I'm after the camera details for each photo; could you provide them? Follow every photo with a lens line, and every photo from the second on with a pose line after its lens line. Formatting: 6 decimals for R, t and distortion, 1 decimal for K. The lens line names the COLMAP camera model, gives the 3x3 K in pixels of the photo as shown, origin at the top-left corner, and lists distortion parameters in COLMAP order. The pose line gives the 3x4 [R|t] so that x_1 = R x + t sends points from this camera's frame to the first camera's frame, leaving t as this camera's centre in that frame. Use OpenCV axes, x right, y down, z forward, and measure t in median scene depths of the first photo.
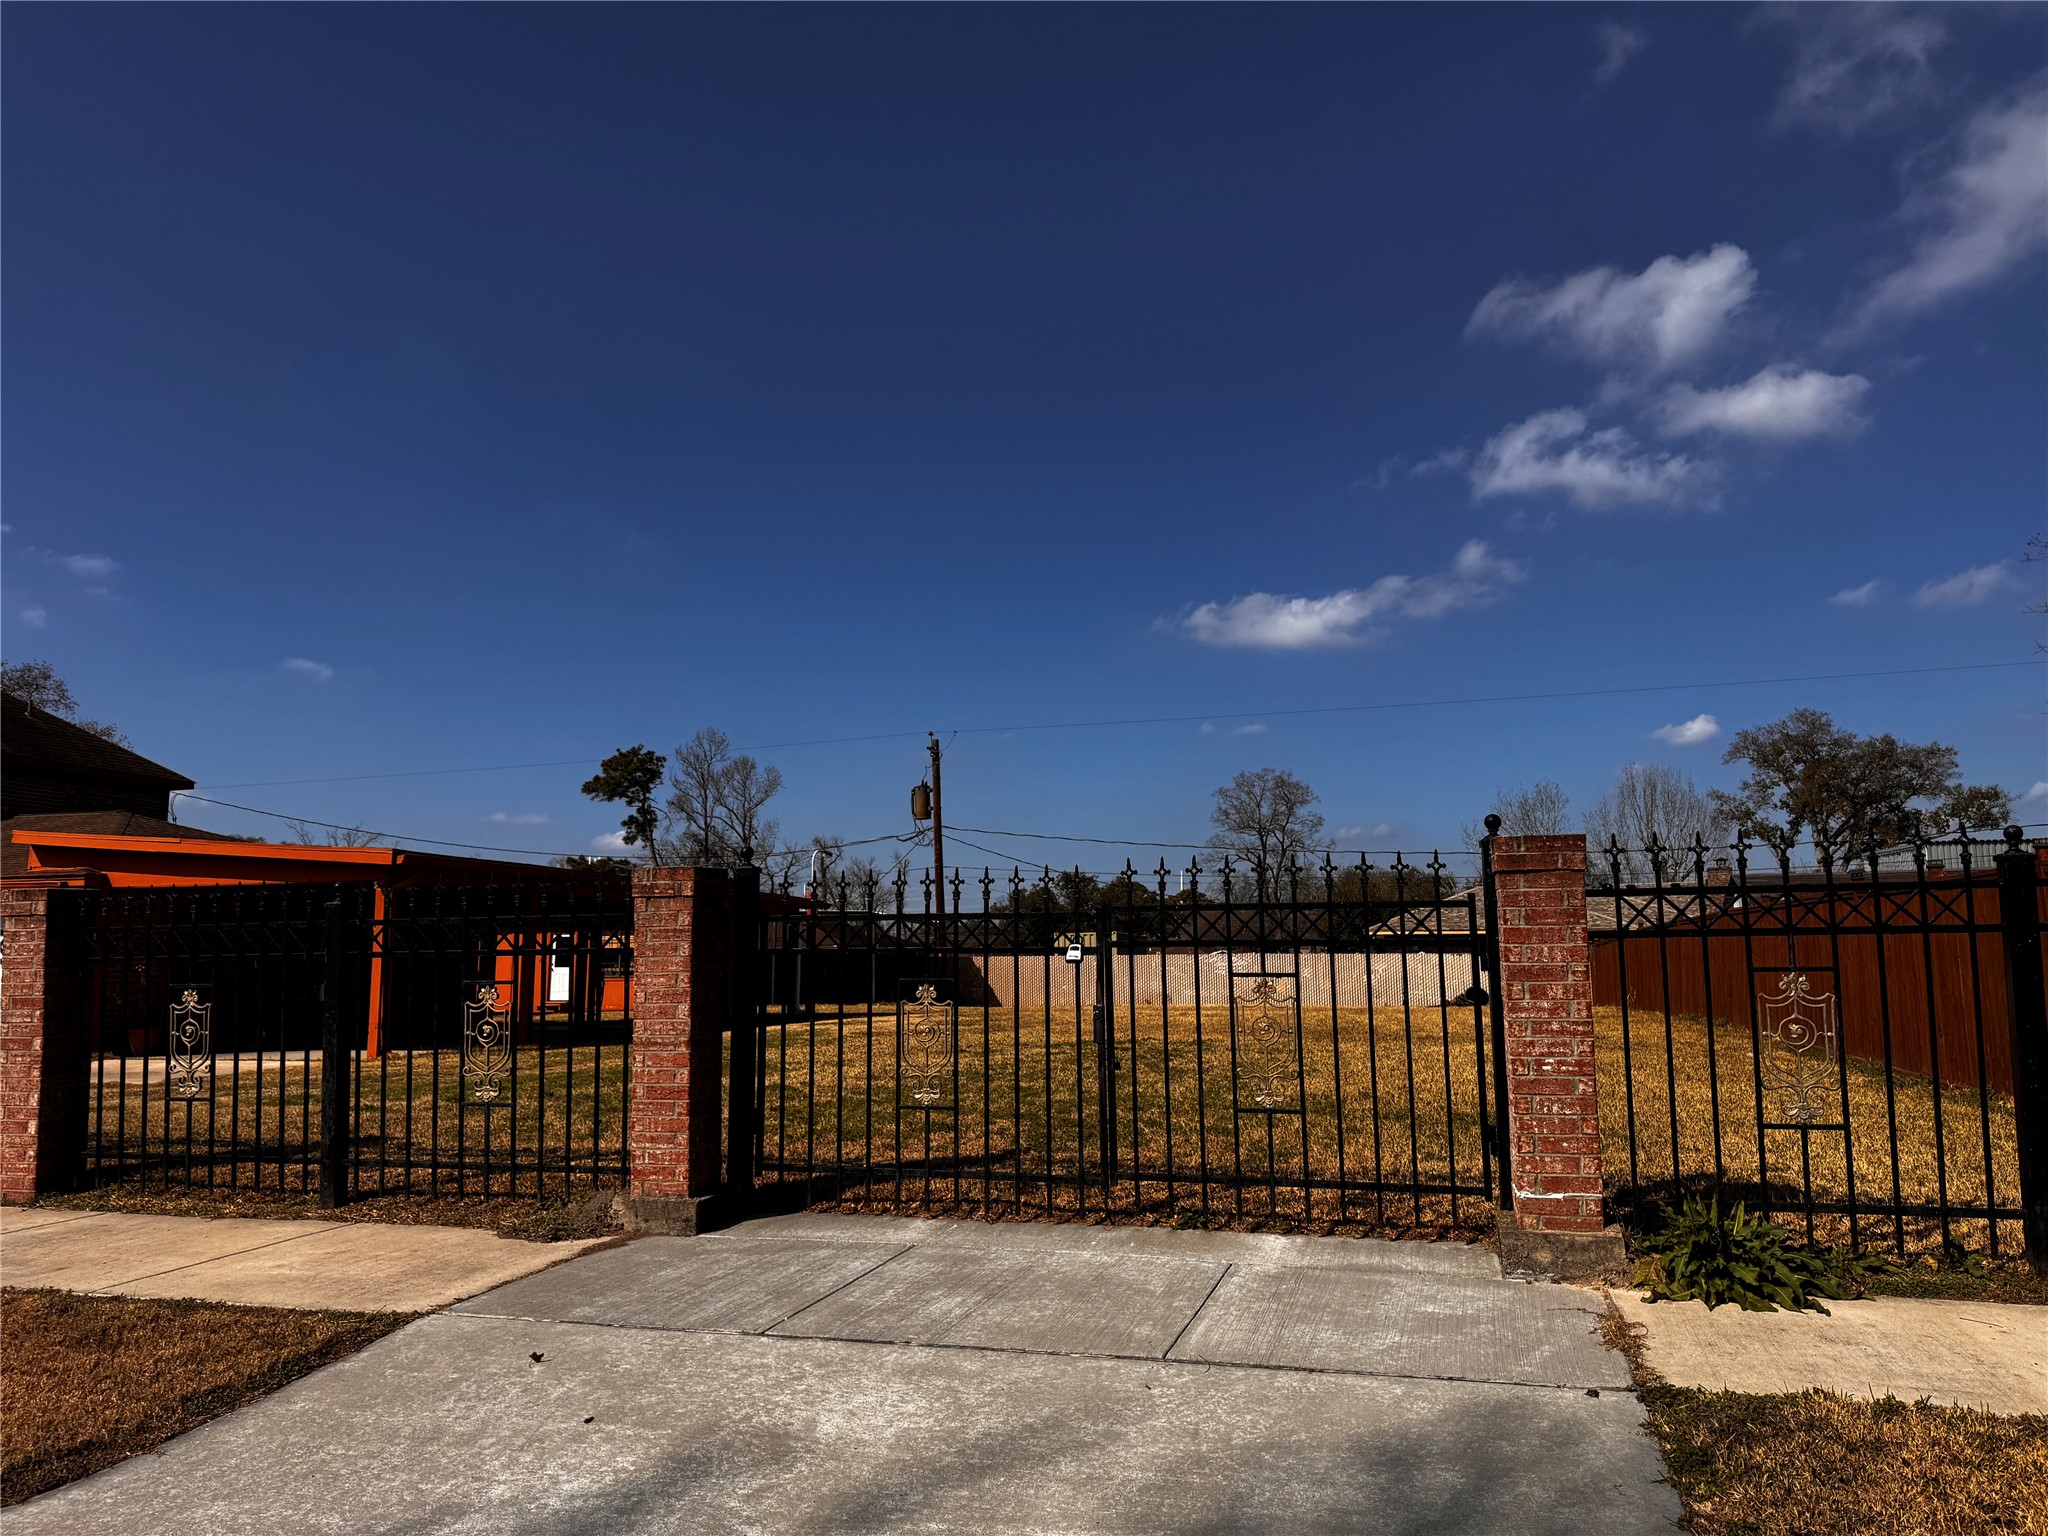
lens RADIAL K [[1460.3, 0, 1024.0], [0, 1460.3, 768.0], [0, 0, 1]] dist [0.086213, -0.107197]
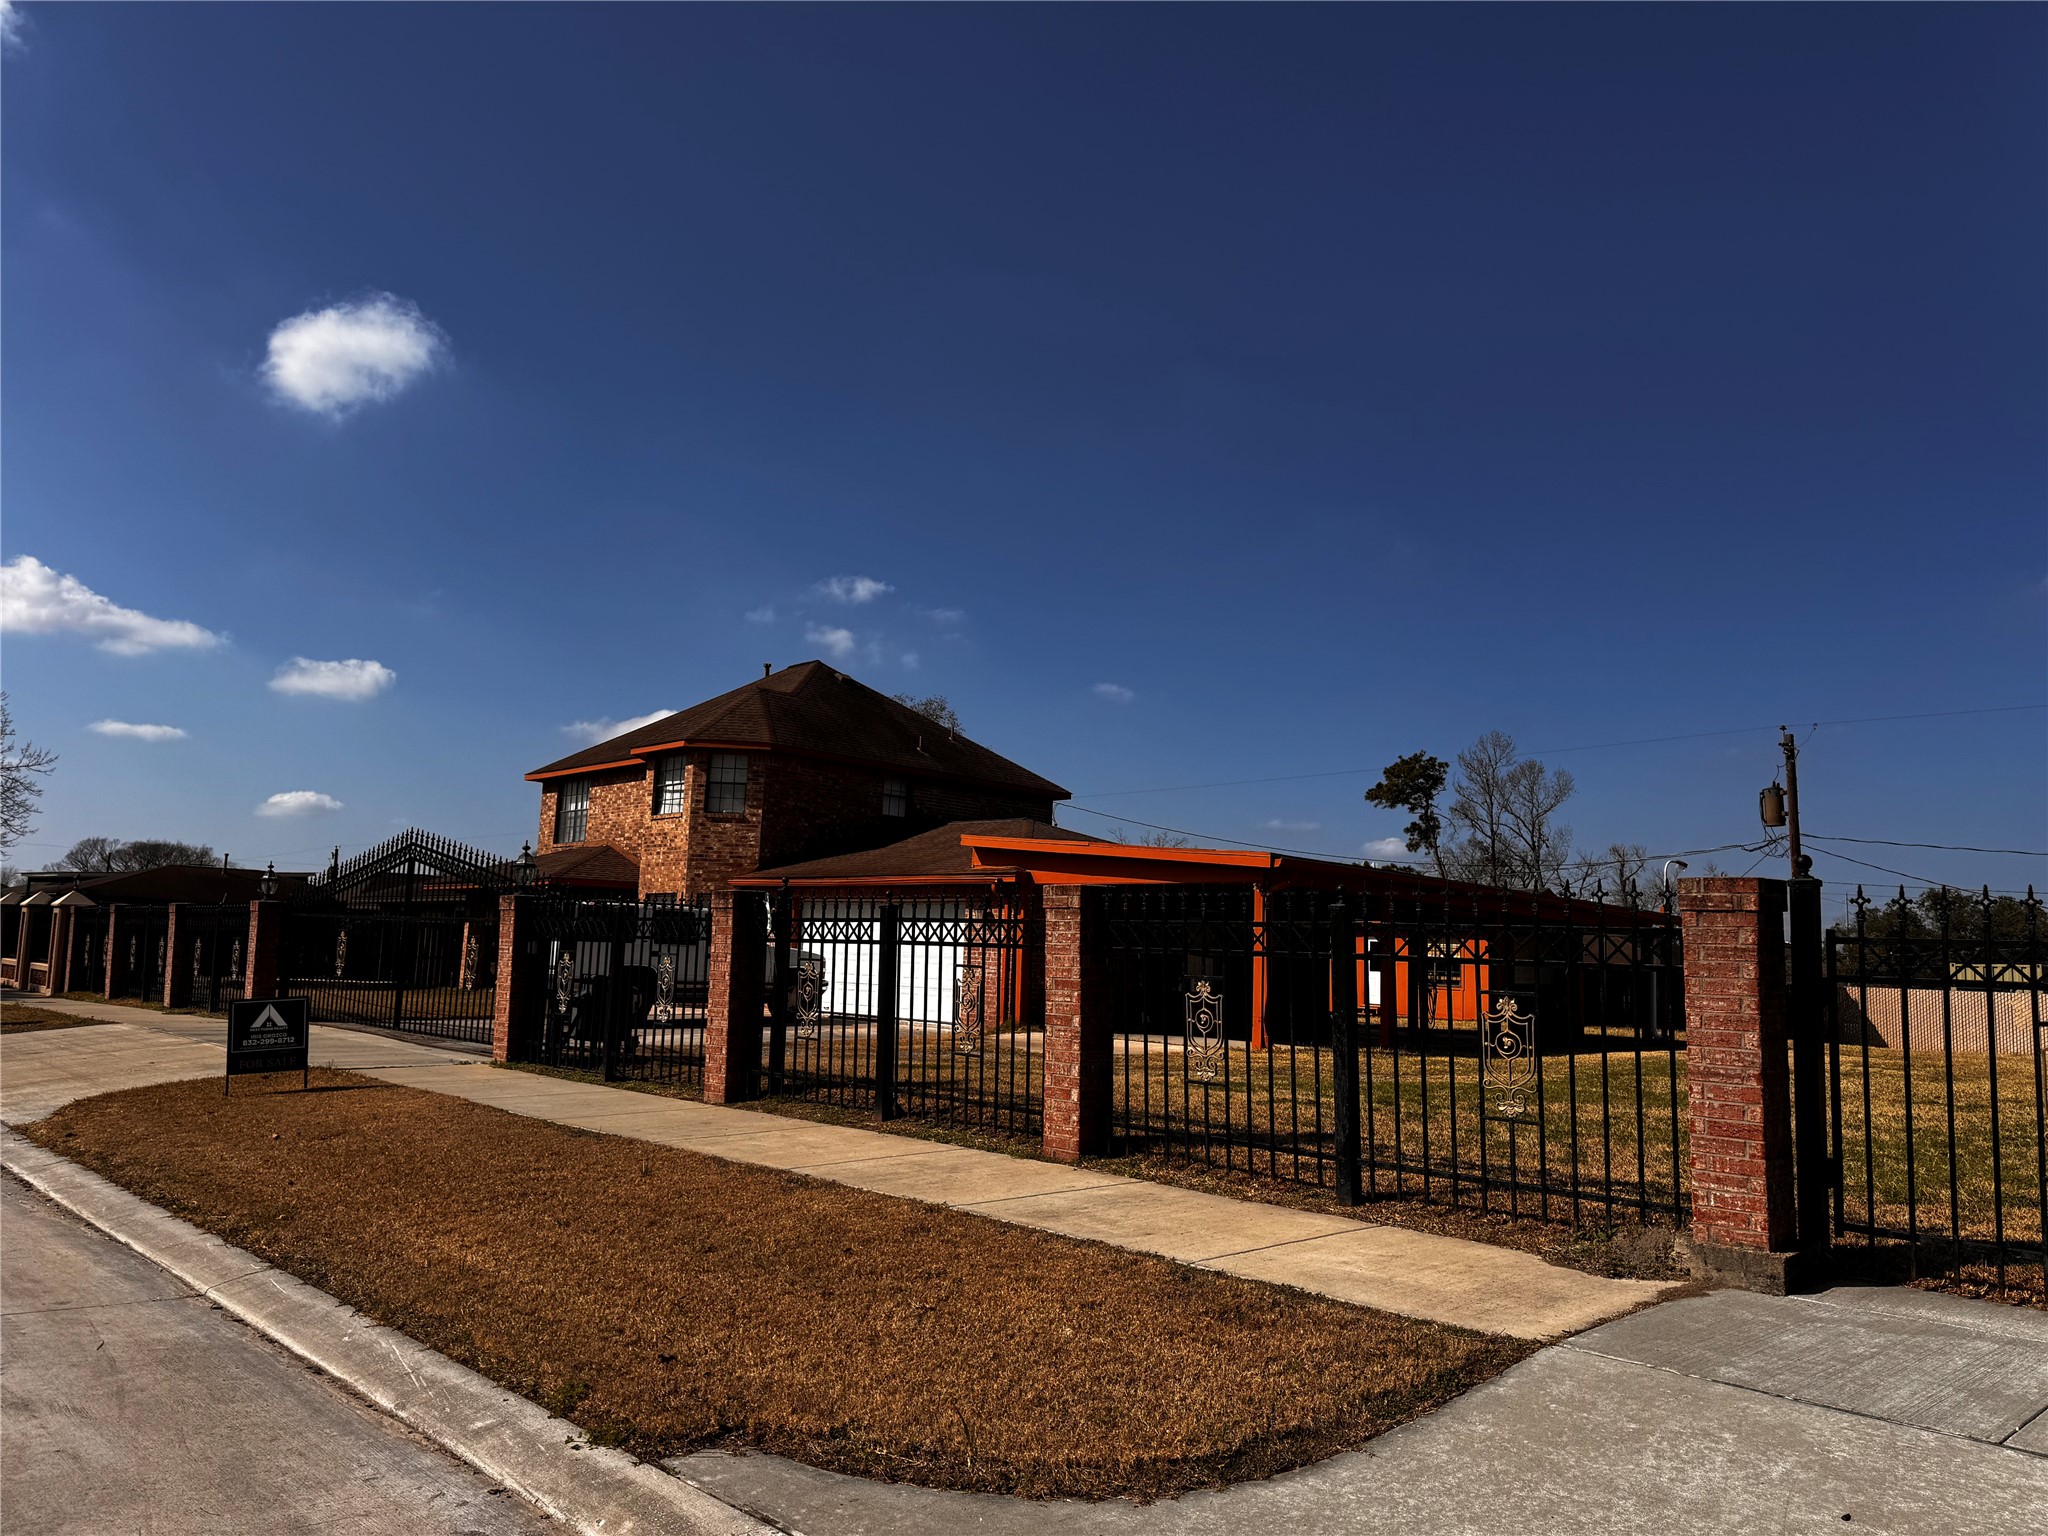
lens RADIAL K [[1449.6, 0, 1024.0], [0, 1449.6, 768.0], [0, 0, 1]] dist [0.121957, -0.140746]
pose [[0.874785, -0.020404, -0.484082, -0.041059], [0.018057, 0.999792, -0.009512, 0.000397], [0.484175, -0.000420, 0.874971, 0.001330]]
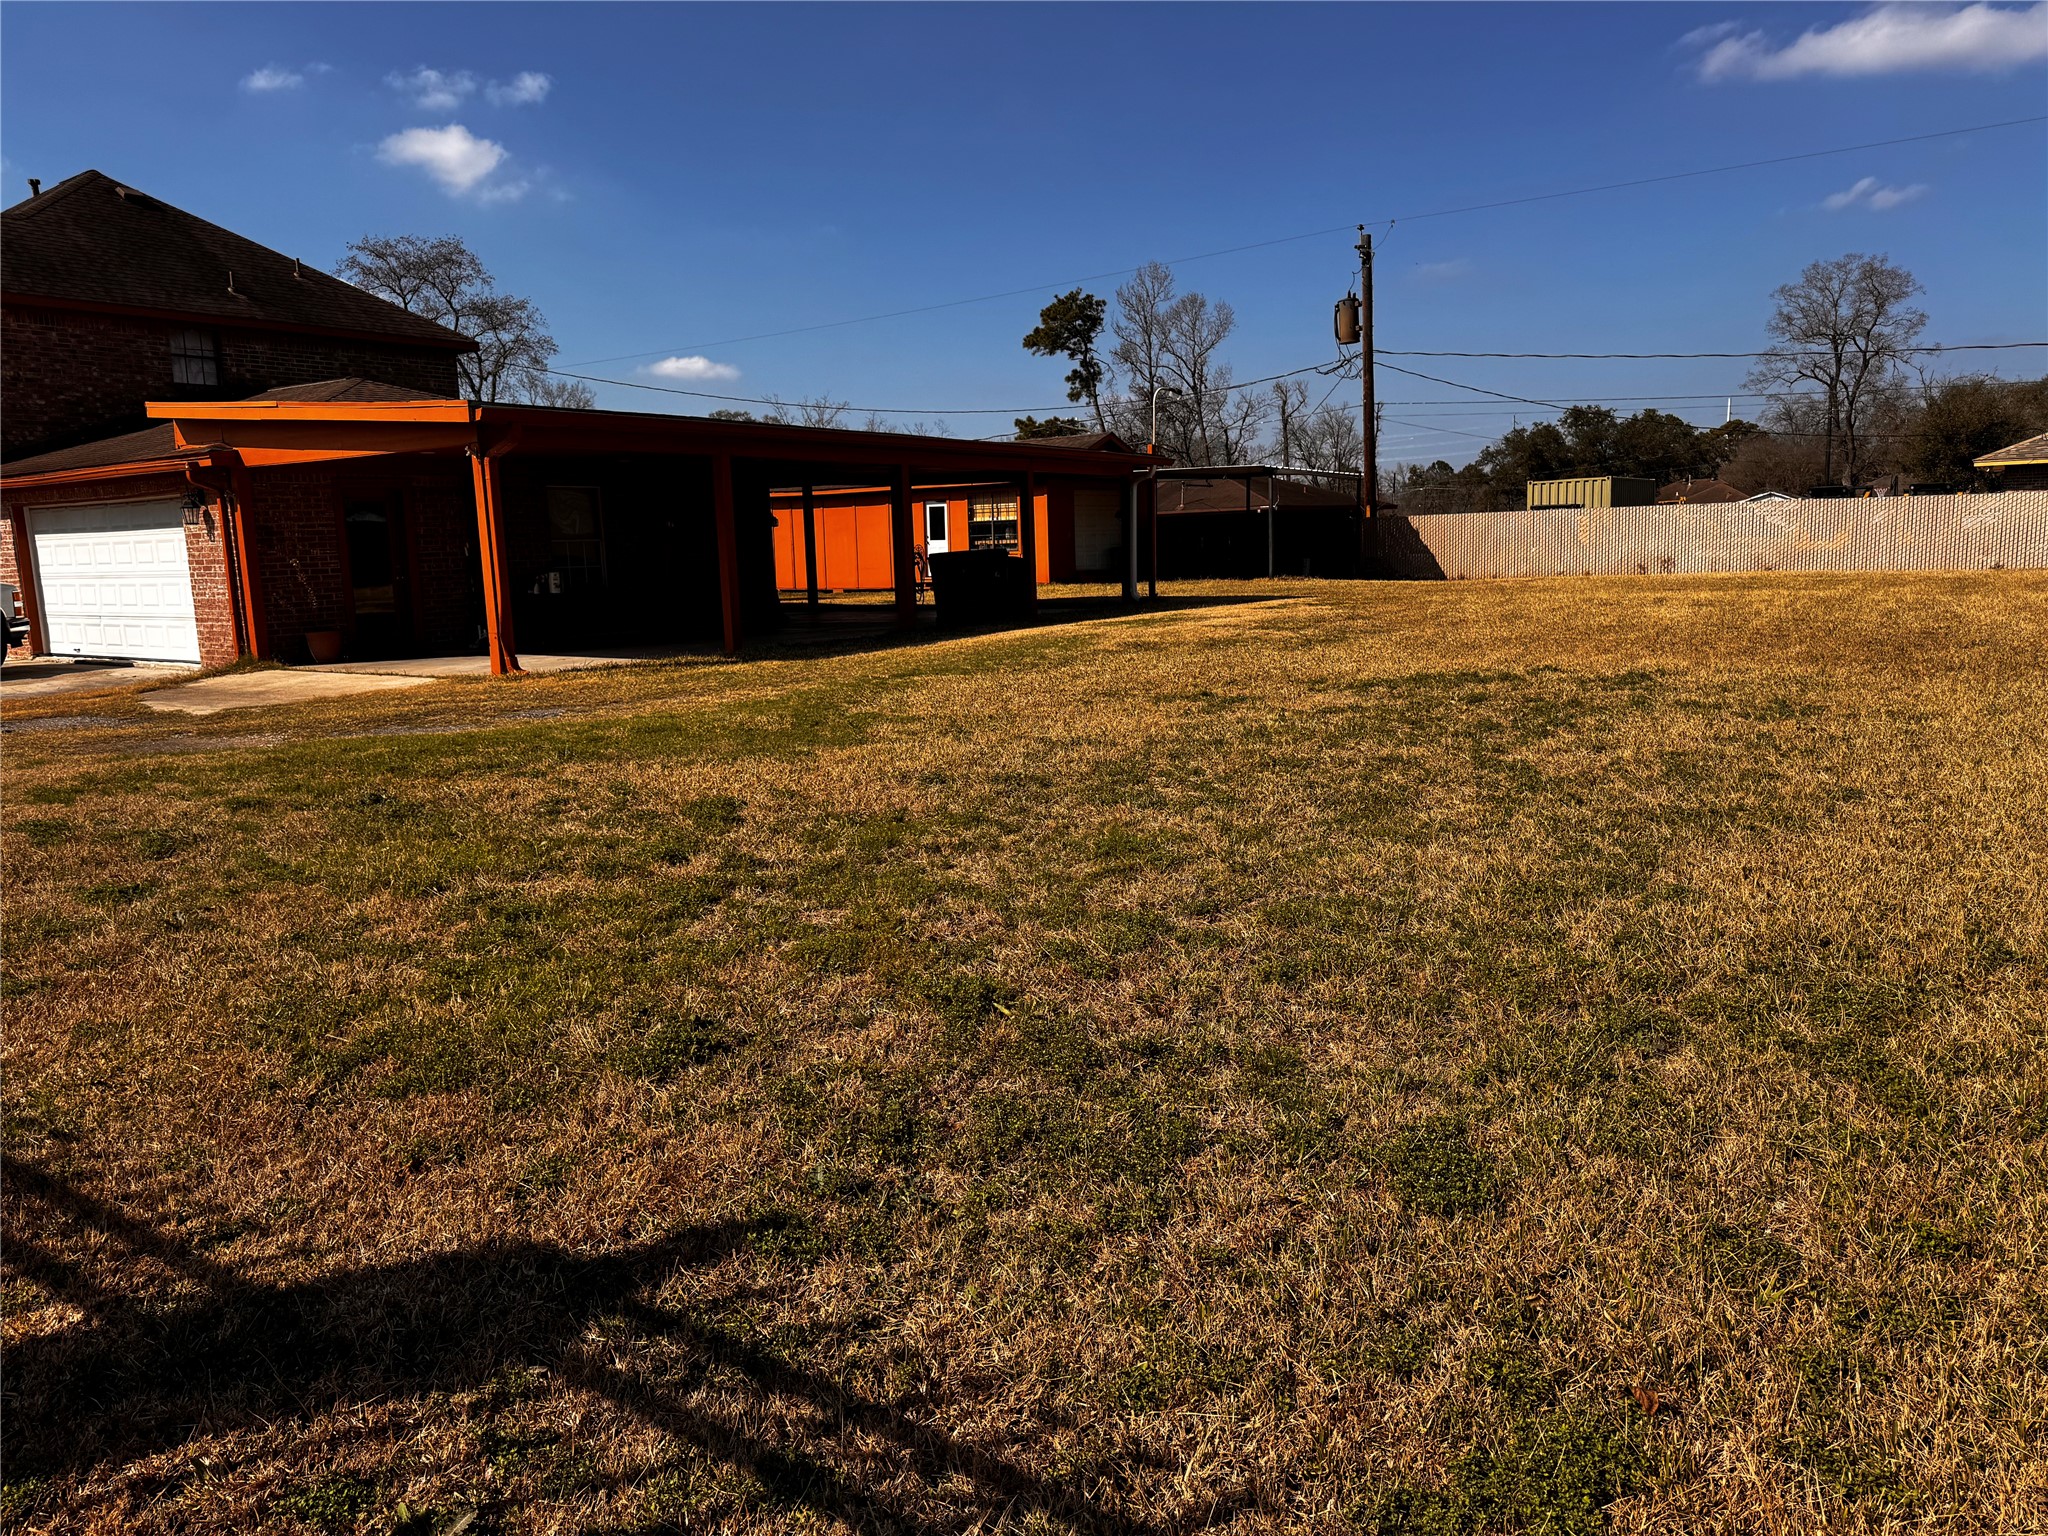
lens RADIAL K [[1418.9, 0, 1024.0], [0, 1418.9, 768.0], [0, 0, 1]] dist [0.112134, -0.166949]
pose [[0.941543, 0.032031, -0.335365, 0.043403], [0.070163, 0.954998, 0.288195, 0.022906], [0.329504, -0.294879, 0.896924, 0.213538]]
